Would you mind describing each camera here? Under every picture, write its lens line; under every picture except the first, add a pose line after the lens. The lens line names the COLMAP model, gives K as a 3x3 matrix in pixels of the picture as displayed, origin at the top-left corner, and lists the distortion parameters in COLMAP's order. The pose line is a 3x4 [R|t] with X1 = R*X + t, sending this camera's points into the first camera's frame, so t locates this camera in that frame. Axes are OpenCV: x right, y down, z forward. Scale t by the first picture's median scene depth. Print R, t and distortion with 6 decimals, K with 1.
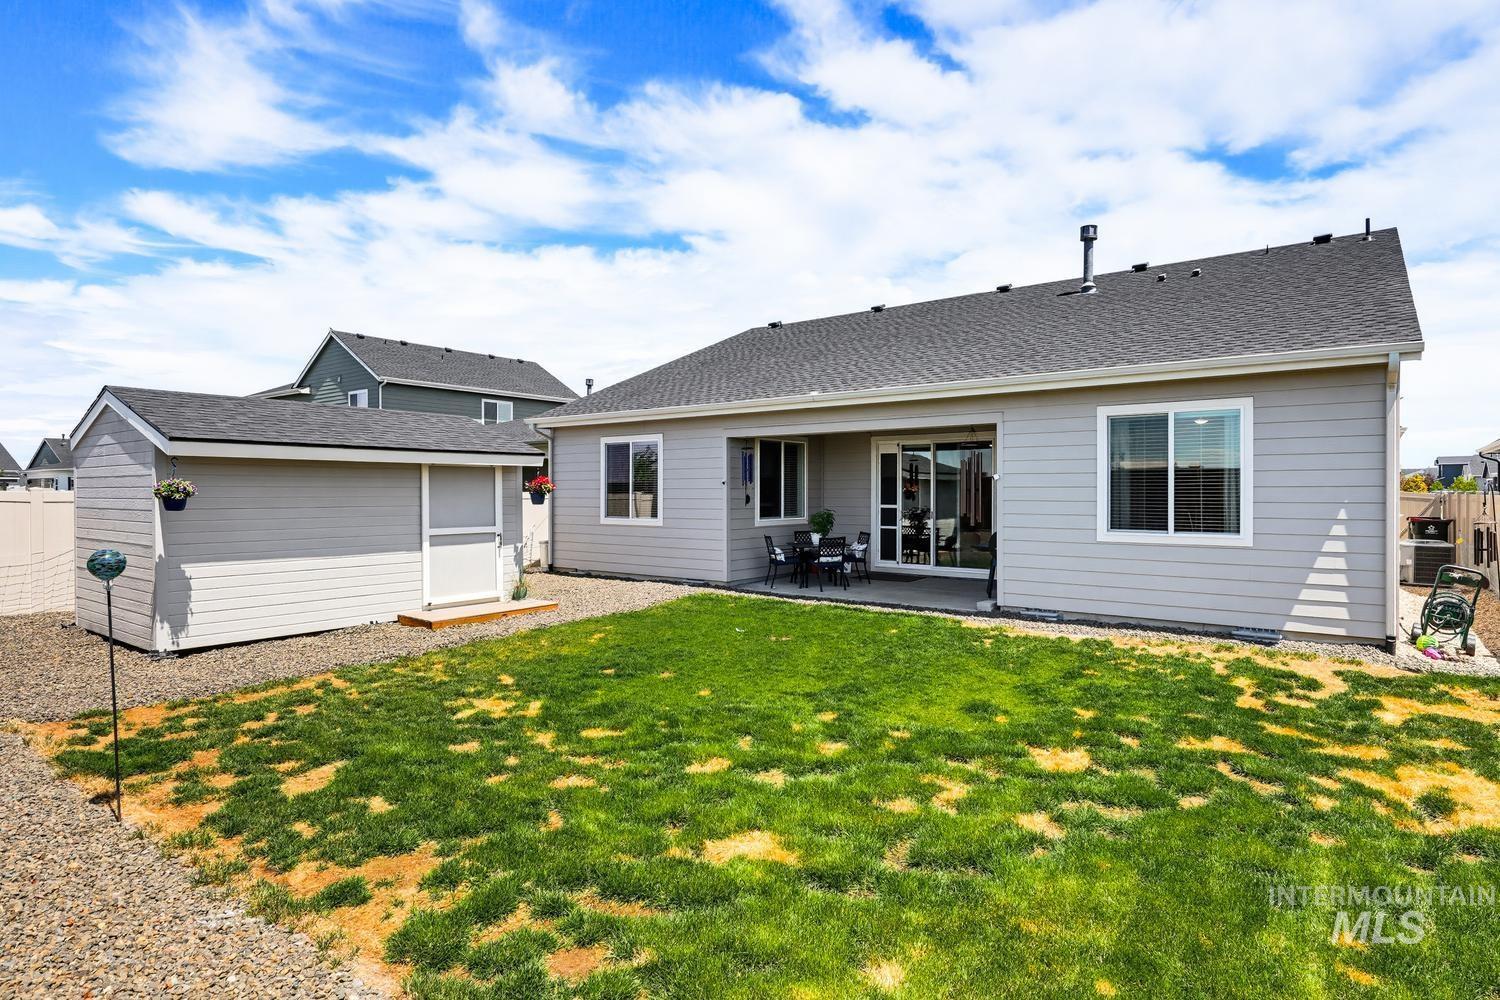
lens RADIAL K [[806.2, 0, 781.4], [0, 806.2, 476.0], [0, 0, 1]] dist [-0.000097, -0.000496]
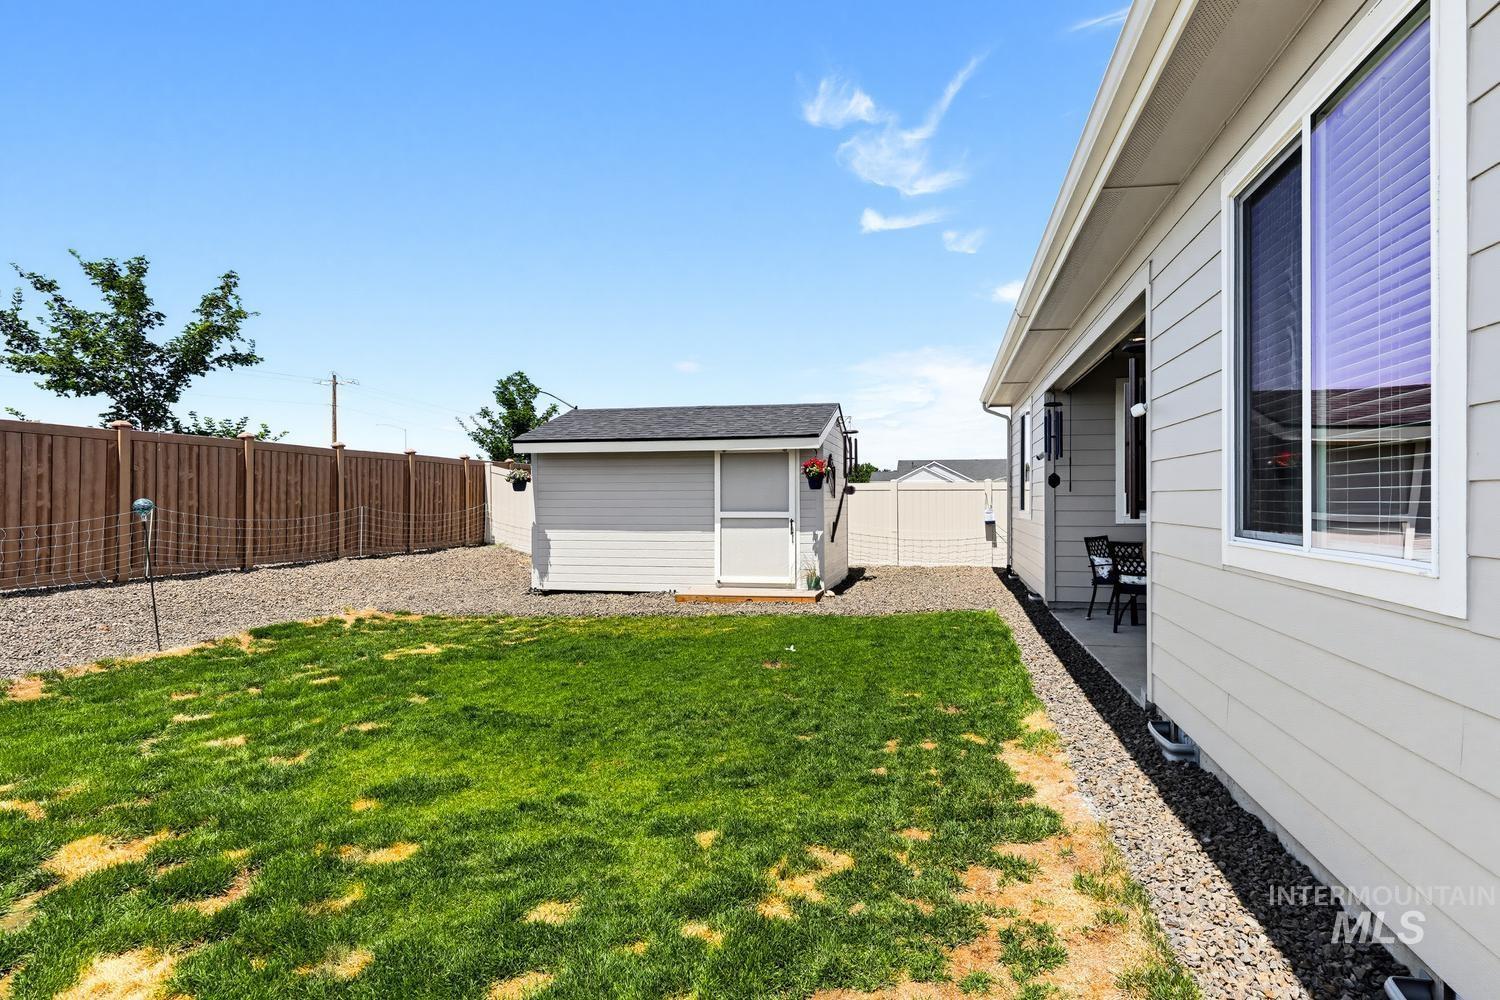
lens RADIAL K [[801.9, 0, 752.9], [0, 801.9, 483.0], [0, 0, 1]] dist [0.001013, -0.000767]
pose [[0.427119, -0.018050, -0.904015, 0.607351], [0.018689, 0.999763, -0.011131, 0.044428], [0.904002, -0.012141, 0.427355, 0.645259]]
